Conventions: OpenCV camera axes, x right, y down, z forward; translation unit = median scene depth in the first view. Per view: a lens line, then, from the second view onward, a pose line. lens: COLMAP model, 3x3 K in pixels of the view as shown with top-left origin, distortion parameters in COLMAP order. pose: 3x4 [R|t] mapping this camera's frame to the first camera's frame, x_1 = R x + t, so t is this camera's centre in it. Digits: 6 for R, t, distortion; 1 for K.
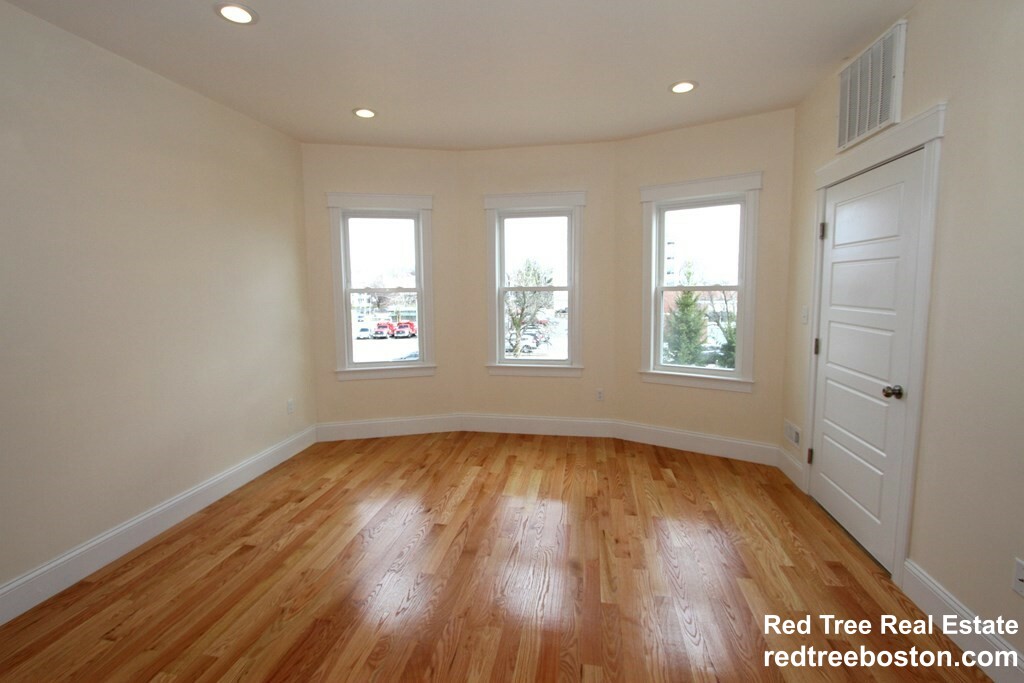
lens RADIAL K [[473.9, 0, 498.0], [0, 473.9, 335.9], [0, 0, 1]] dist [-0.021299, 0.003387]
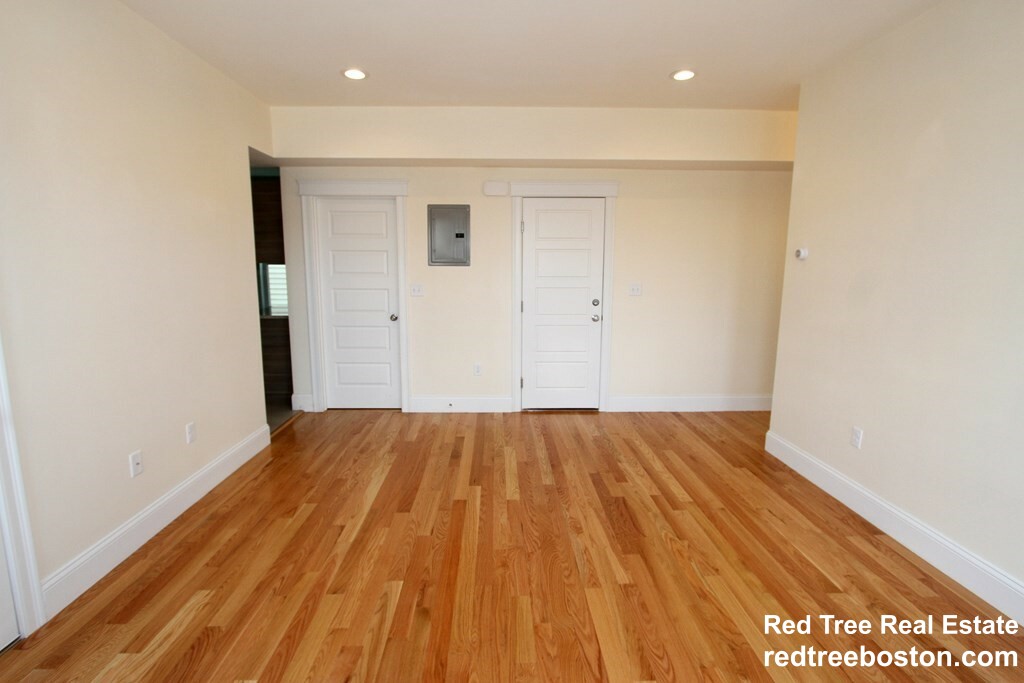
lens RADIAL K [[473.9, 0, 511.6], [0, 473.9, 334.3], [0, 0, 1]] dist [-0.021299, 0.003387]
pose [[-0.975119, 0.037484, -0.218490, 0.120485], [-0.016927, 0.970133, 0.241983, -0.119499], [0.221035, 0.239660, -0.945360, 1.163637]]
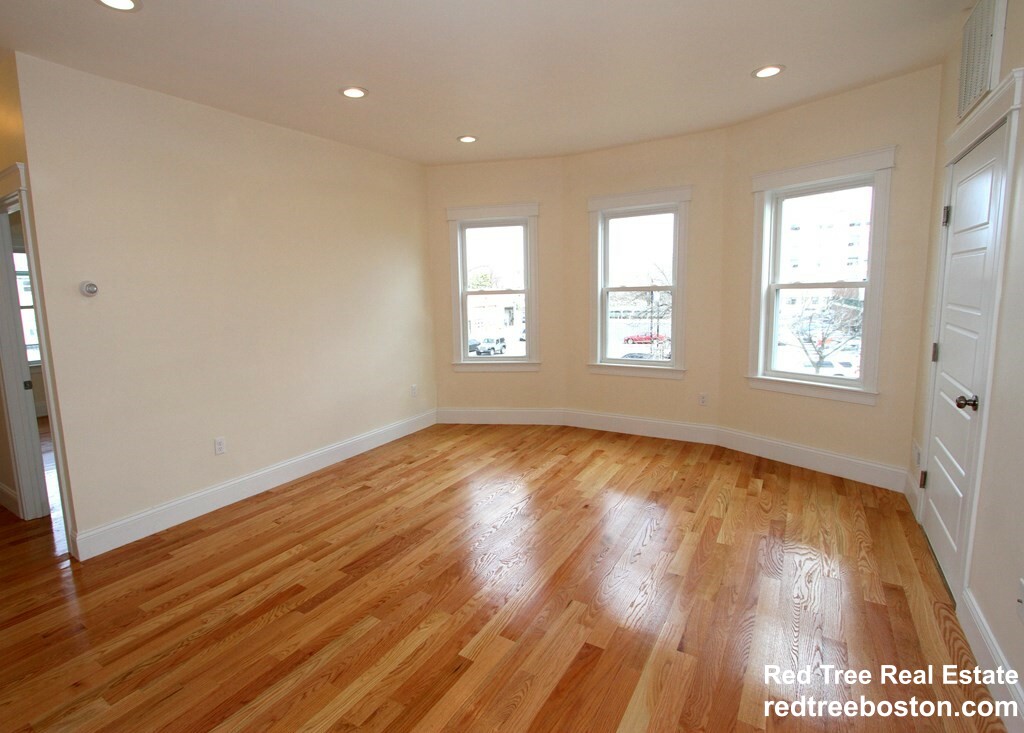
lens RADIAL K [[507.9, 0, 461.5], [0, 507.9, 359.6], [0, 0, 1]] dist [-0.002504, 0.000376]
pose [[0.915244, 0.036496, -0.401243, 0.220824], [-0.018833, 0.998676, 0.047880, 0.006354], [0.402459, -0.036265, 0.914719, -0.161929]]
